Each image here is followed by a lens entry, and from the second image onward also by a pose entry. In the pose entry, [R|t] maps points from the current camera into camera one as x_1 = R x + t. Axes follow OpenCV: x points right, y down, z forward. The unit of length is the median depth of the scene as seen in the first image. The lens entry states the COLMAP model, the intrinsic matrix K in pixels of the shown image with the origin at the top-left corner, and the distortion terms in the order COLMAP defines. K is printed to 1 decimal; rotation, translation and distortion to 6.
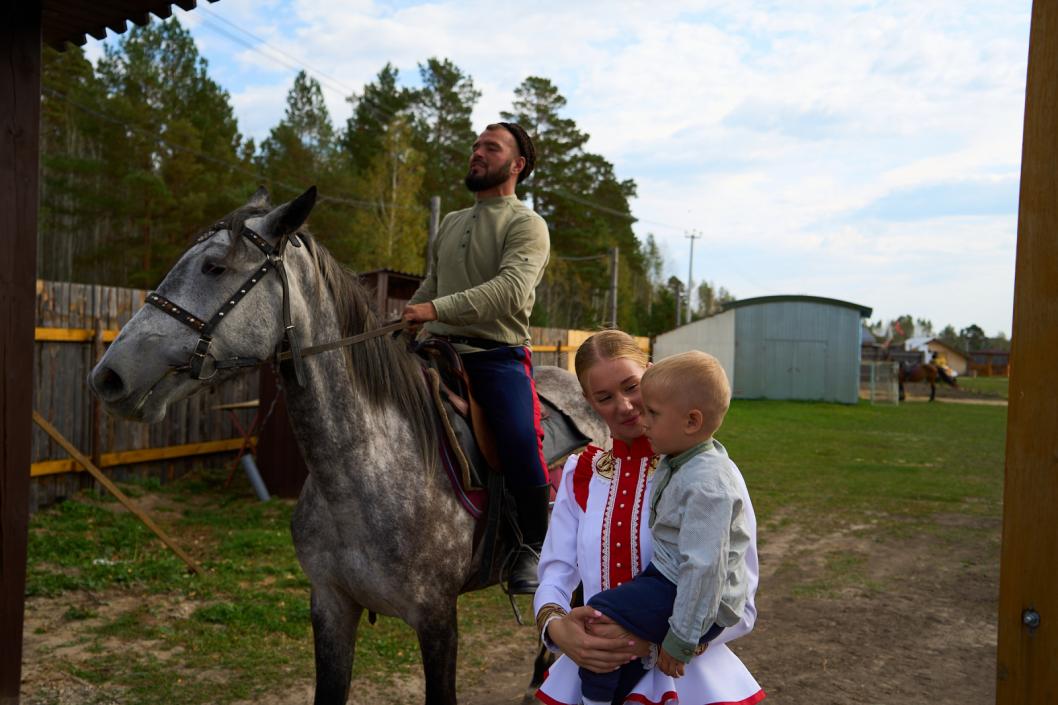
lens RADIAL K [[928.4, 0, 529.0], [0, 928.4, 352.5], [0, 0, 1]] dist [-0.102870, 0.200067]
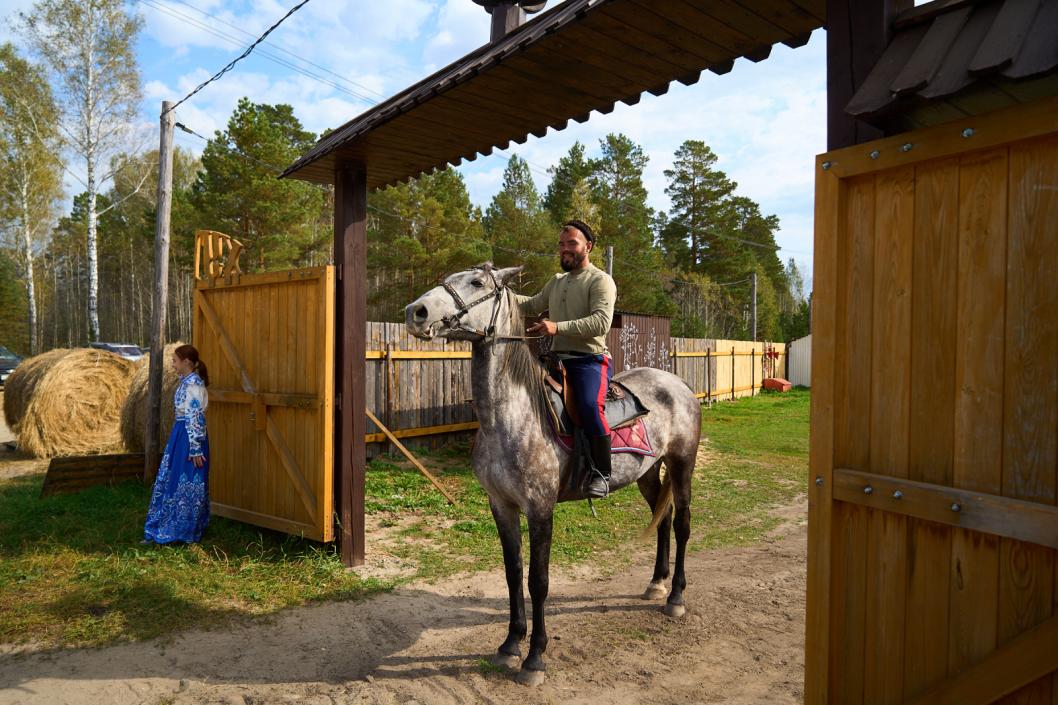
lens RADIAL K [[1620.4, 0, 526.2], [0, 1620.4, 354.2], [0, 0, 1]] dist [0.024603, 0.025722]
pose [[0.963832, -0.021239, -0.265661, 0.400353], [0.024921, 0.999634, 0.010497, -0.035109], [0.265341, -0.016737, 0.964009, -1.308543]]
